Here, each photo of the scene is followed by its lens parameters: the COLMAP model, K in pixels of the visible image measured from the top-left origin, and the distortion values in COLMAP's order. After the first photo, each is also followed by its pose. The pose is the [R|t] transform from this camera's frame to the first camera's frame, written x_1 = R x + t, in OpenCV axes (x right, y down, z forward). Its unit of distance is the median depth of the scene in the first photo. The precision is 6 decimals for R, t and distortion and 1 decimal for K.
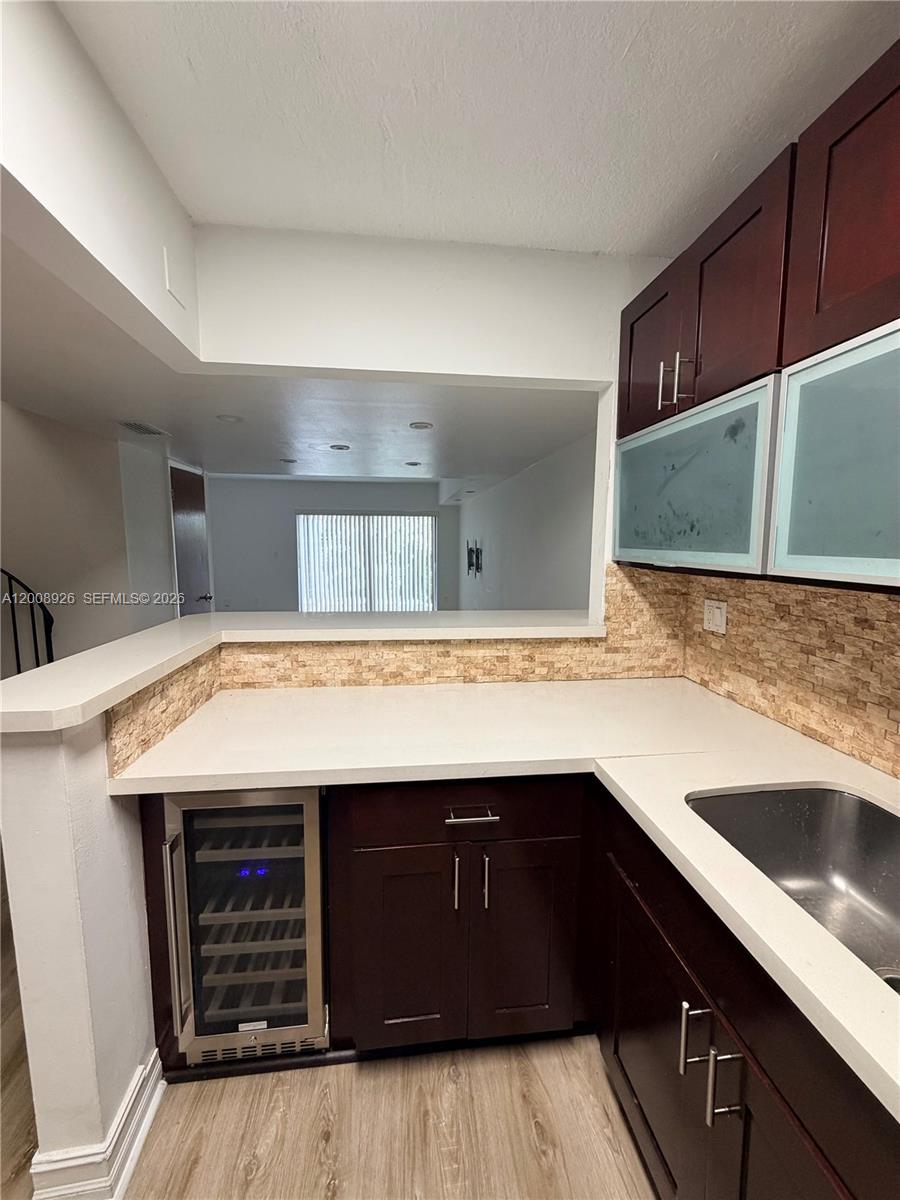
lens RADIAL K [[478.1, 0, 452.5], [0, 478.1, 600.2], [0, 0, 1]] dist [0.001089, -0.000751]
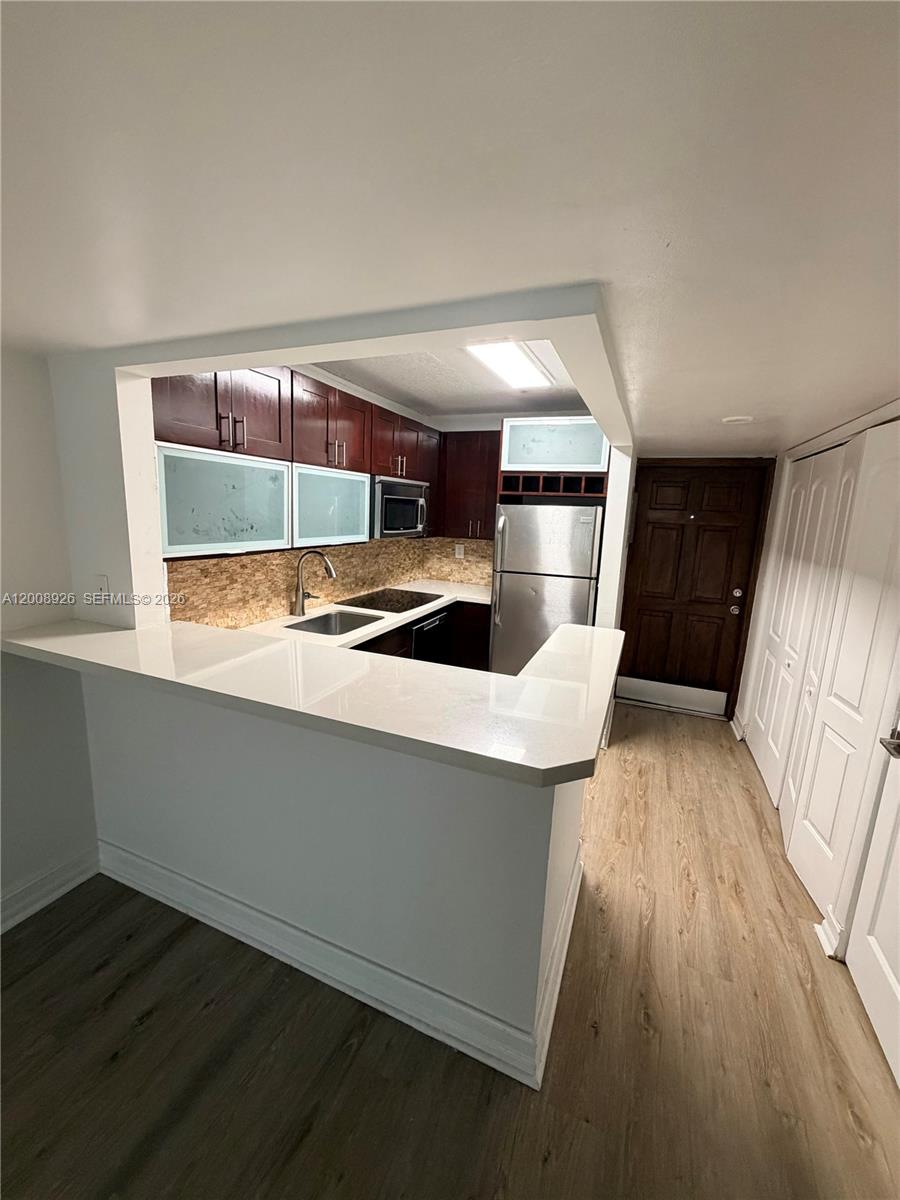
lens RADIAL K [[478.1, 0, 448.6], [0, 478.1, 596.2], [0, 0, 1]] dist [0.001089, -0.000751]
pose [[-0.867466, -0.128997, 0.480481, -0.965528], [0.015236, 0.958457, 0.284830, -0.398745], [-0.497263, 0.254401, -0.829464, 2.171911]]
